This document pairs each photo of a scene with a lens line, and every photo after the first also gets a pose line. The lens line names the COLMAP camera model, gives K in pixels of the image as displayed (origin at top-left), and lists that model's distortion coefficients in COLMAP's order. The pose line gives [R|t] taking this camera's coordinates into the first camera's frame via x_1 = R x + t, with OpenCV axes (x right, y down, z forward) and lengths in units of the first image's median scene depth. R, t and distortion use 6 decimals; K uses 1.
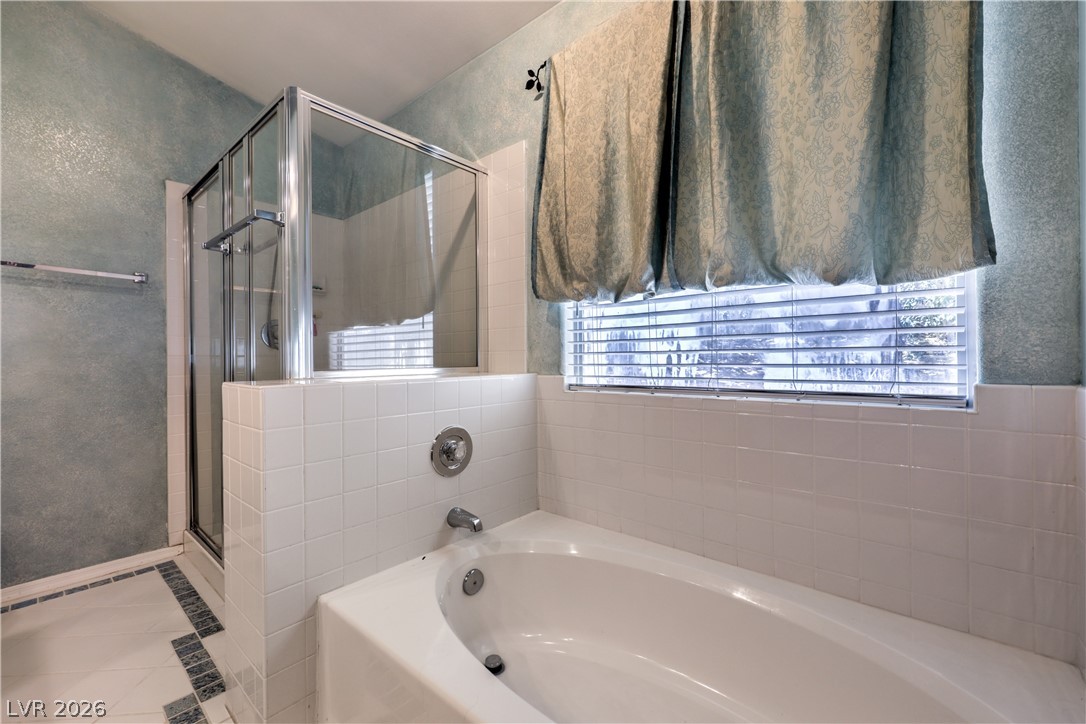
lens RADIAL K [[444.9, 0, 551.0], [0, 444.9, 353.9], [0, 0, 1]] dist [0.001575, 0.000180]
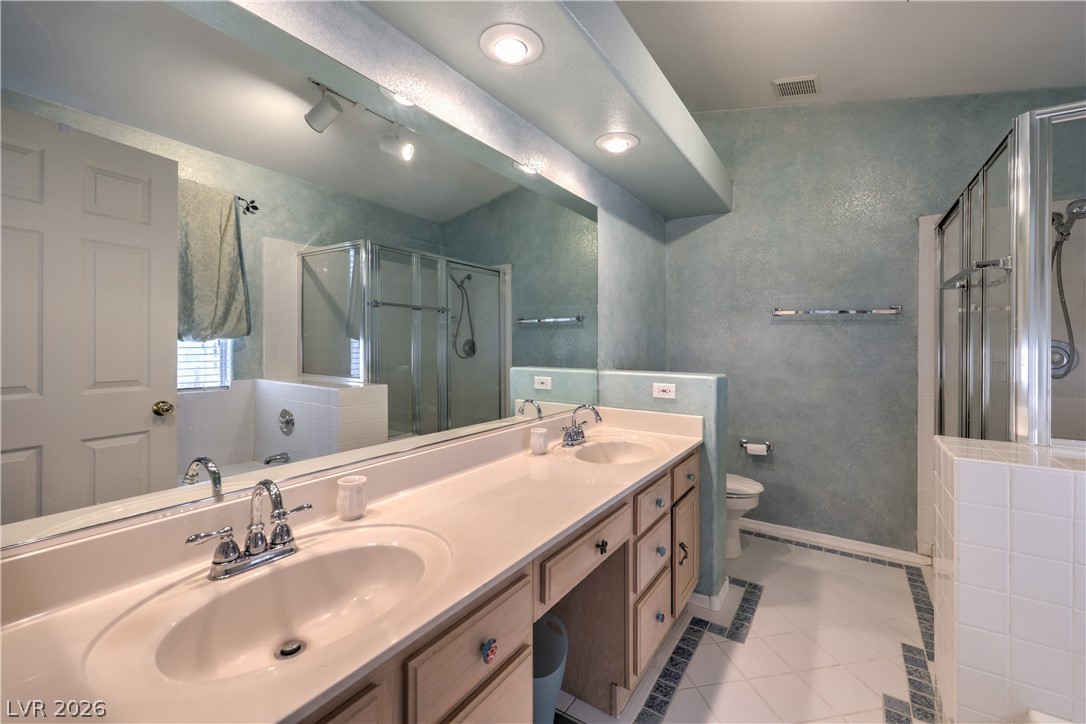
lens RADIAL K [[444.9, 0, 551.0], [0, 444.9, 353.9], [0, 0, 1]] dist [0.001575, 0.000180]
pose [[0.123295, 0.023448, -0.992093, 0.103354], [-0.005764, 0.999721, 0.022912, -0.079260], [0.992353, 0.002894, 0.123396, -0.015871]]
